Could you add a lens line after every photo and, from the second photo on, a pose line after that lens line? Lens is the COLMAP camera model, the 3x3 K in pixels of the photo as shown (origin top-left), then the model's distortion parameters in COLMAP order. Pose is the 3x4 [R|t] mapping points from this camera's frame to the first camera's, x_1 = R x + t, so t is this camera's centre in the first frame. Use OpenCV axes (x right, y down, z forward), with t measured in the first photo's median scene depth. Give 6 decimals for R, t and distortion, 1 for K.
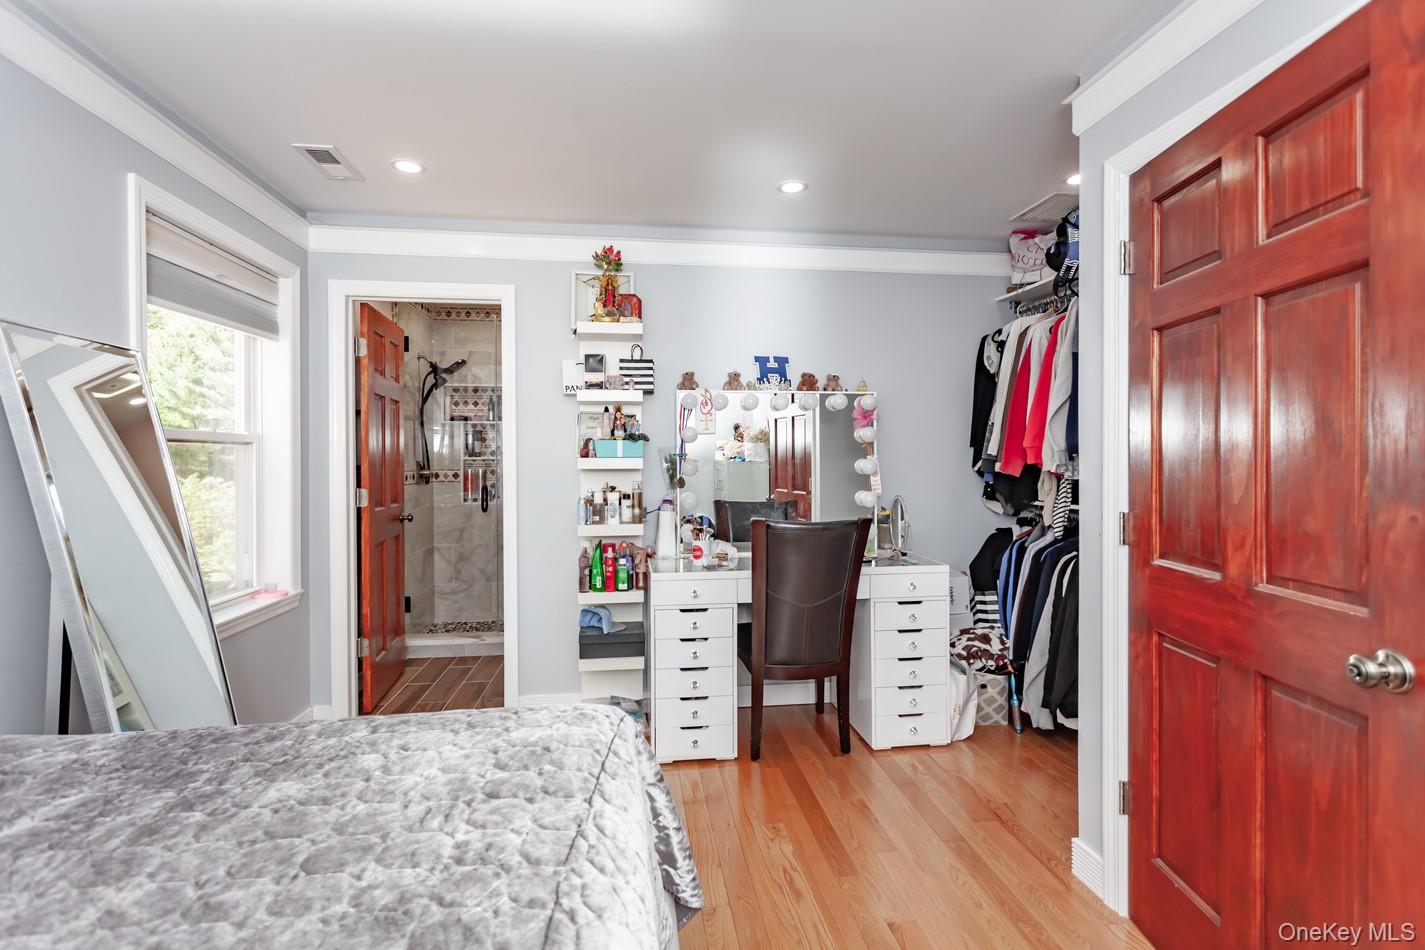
lens RADIAL K [[670.0, 0, 715.1], [0, 670.0, 477.9], [0, 0, 1]] dist [0.001393, -0.000458]
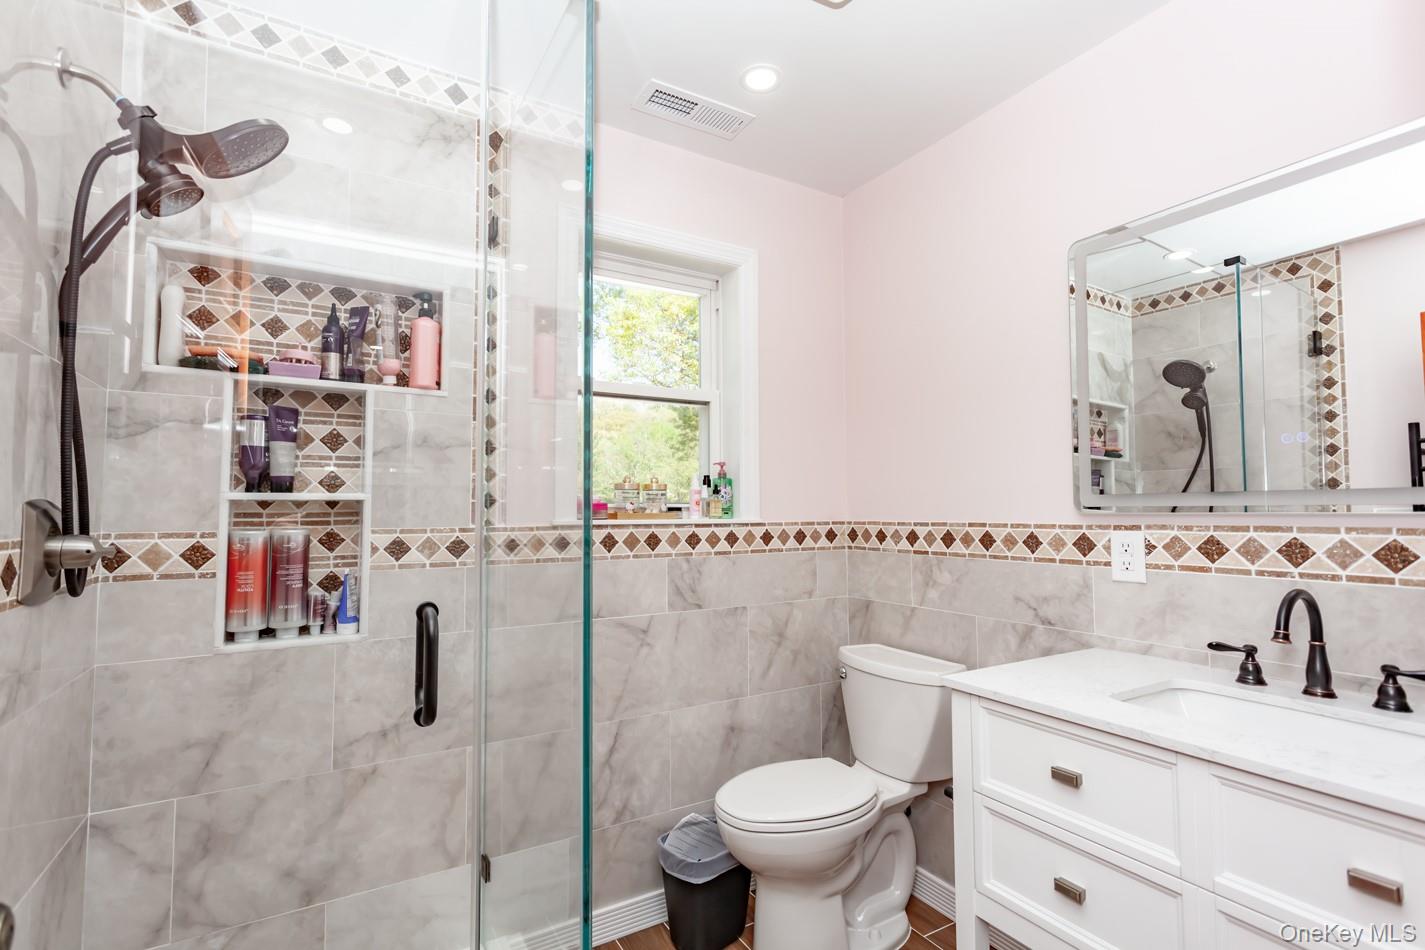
lens RADIAL K [[670.0, 0, 715.1], [0, 670.0, 477.9], [0, 0, 1]] dist [0.001393, -0.000458]
pose [[0.917980, 0.019514, 0.396145, -0.295824], [0.008470, 0.997597, -0.068767, -0.015058], [-0.396535, 0.066482, 0.915609, 0.640810]]
